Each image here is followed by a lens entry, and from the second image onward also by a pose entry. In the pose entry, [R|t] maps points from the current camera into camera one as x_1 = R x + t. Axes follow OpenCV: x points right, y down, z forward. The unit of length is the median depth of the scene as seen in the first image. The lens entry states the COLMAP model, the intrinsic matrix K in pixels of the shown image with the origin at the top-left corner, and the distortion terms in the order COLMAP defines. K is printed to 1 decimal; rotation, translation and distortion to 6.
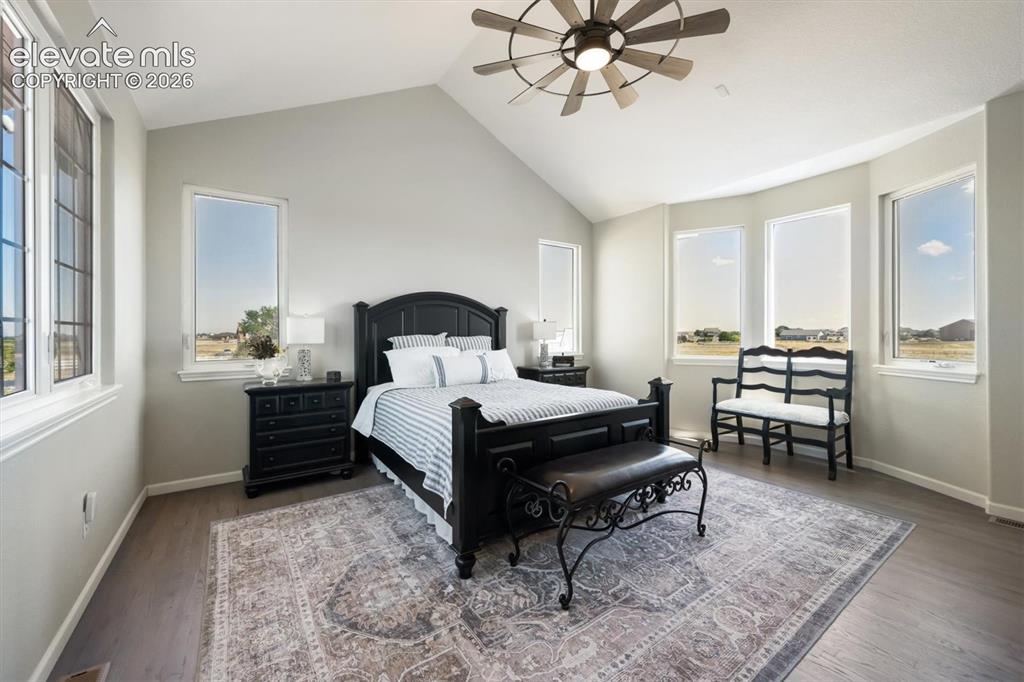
lens RADIAL K [[403.2, 0, 517.0], [0, 403.2, 337.6], [0, 0, 1]] dist [-0.000606, 0.000019]
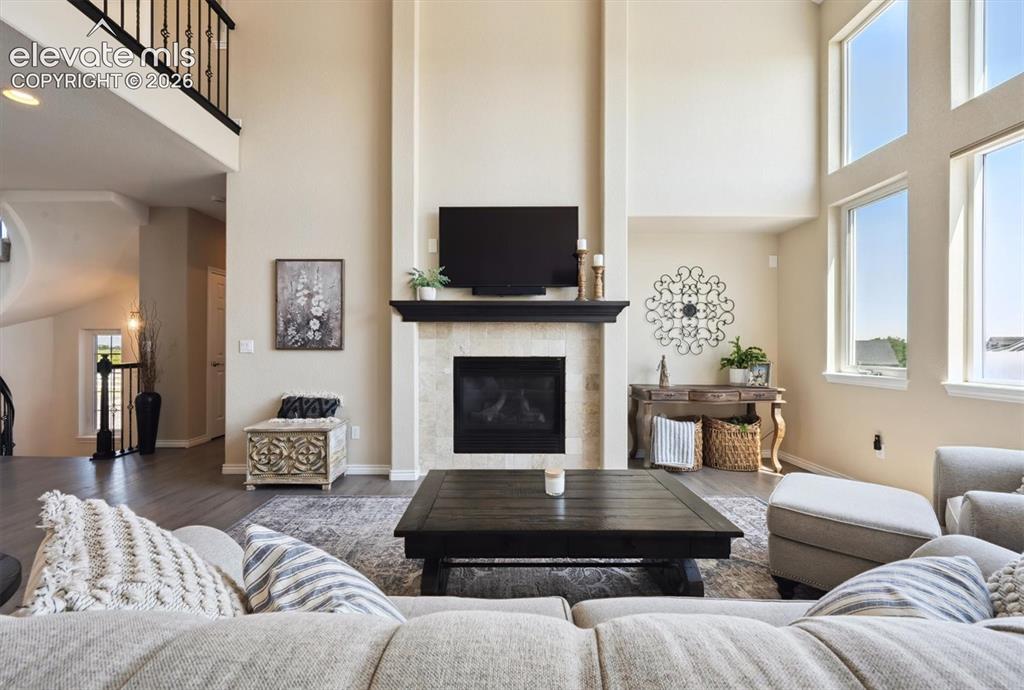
lens RADIAL K [[422.2, 0, 505.5], [0, 422.2, 346.1], [0, 0, 1]] dist [-0.004138, -0.000114]
pose [[-0.823513, 0.003546, 0.567286, -0.281947], [0.004482, 0.999990, 0.000255, 0.020210], [-0.567279, 0.002752, -0.823521, 1.598764]]
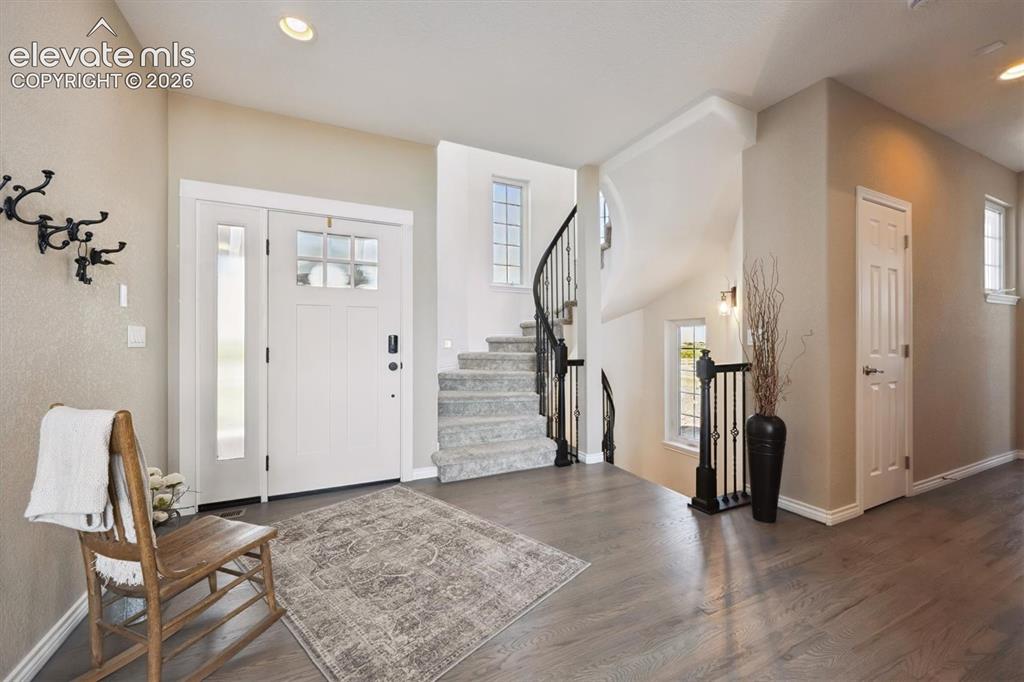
lens RADIAL K [[403.2, 0, 512.0], [0, 403.2, 339.1], [0, 0, 1]] dist [-0.000606, 0.000019]
pose [[0.160351, 0.012376, 0.986983, 0.830656], [0.003807, 0.999906, -0.013156, 0.030732], [-0.987053, 0.005867, 0.160288, 1.457730]]
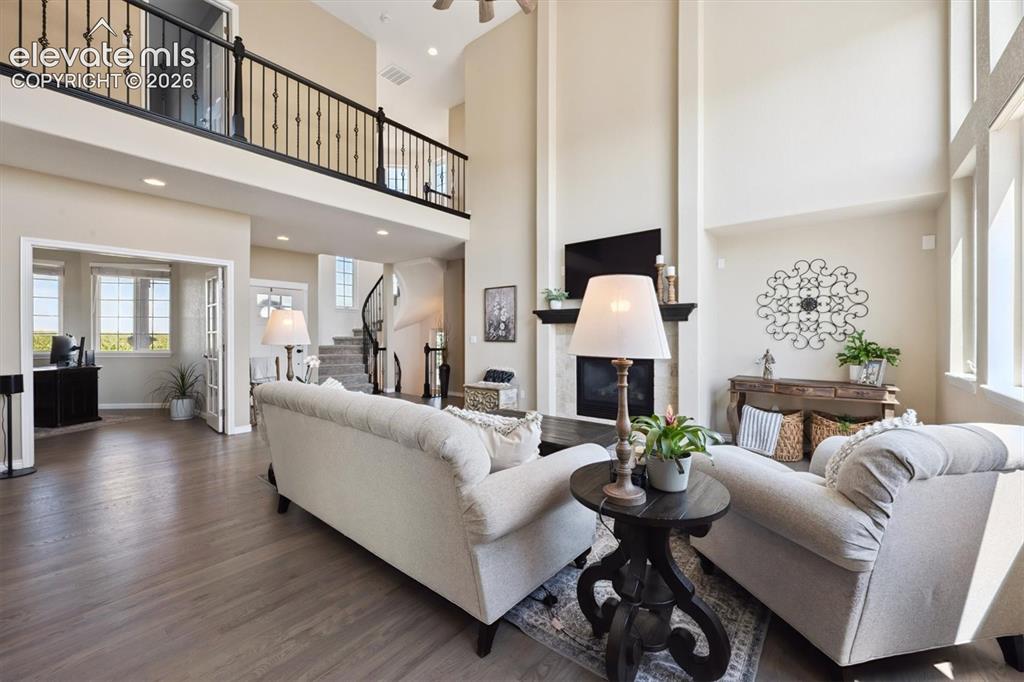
lens RADIAL K [[403.2, 0, 514.1], [0, 403.2, 334.8], [0, 0, 1]] dist [-0.000606, 0.000019]
pose [[-0.281108, 0.006978, 0.959651, -1.115258], [0.004615, 0.999972, -0.005919, 0.005487], [-0.959665, 0.002765, -0.281132, 1.359220]]
